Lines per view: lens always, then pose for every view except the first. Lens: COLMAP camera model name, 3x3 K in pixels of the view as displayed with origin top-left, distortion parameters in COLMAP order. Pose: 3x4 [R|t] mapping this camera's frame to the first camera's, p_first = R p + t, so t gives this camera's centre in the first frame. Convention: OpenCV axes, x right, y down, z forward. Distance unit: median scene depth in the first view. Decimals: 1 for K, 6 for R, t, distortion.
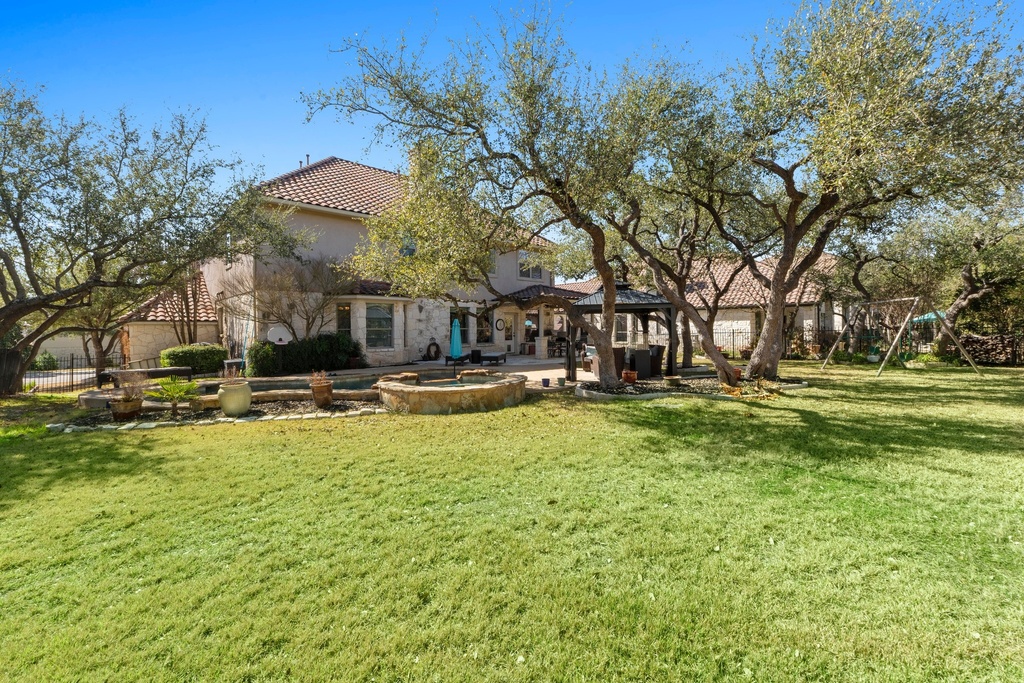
lens RADIAL K [[438.3, 0, 510.5], [0, 438.3, 337.7], [0, 0, 1]] dist [-0.000927, -0.000014]
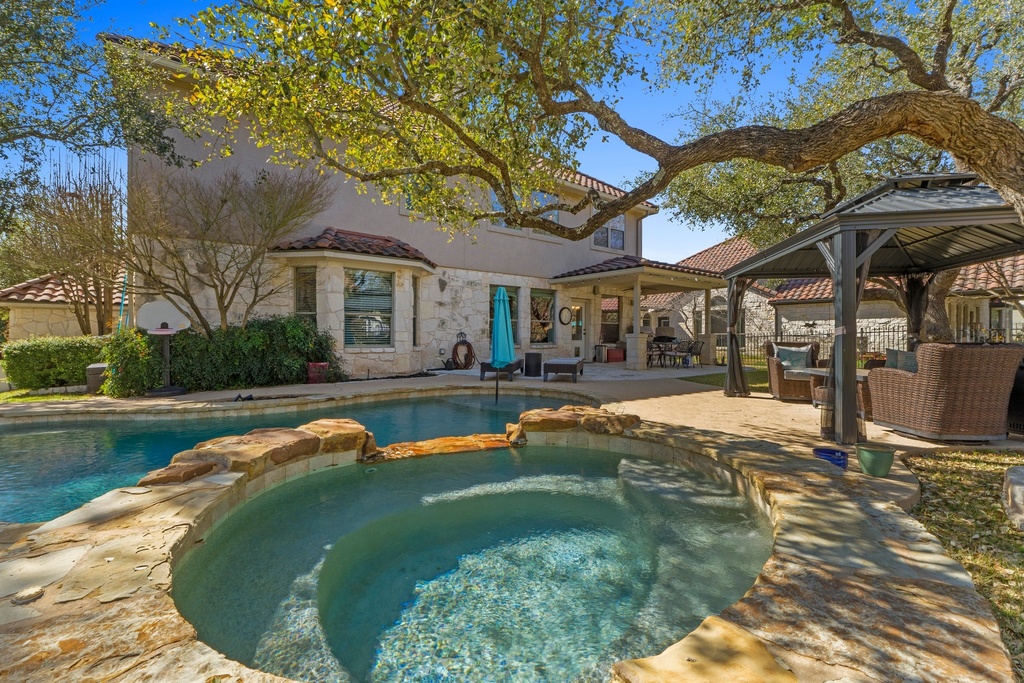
lens RADIAL K [[438.3, 0, 511.3], [0, 438.3, 345.0], [0, 0, 1]] dist [-0.000927, -0.000014]
pose [[0.995912, 0.012571, -0.089450, -0.056365], [-0.012567, 0.999921, 0.000612, 0.017681], [0.089451, 0.000515, 0.995991, 0.421297]]
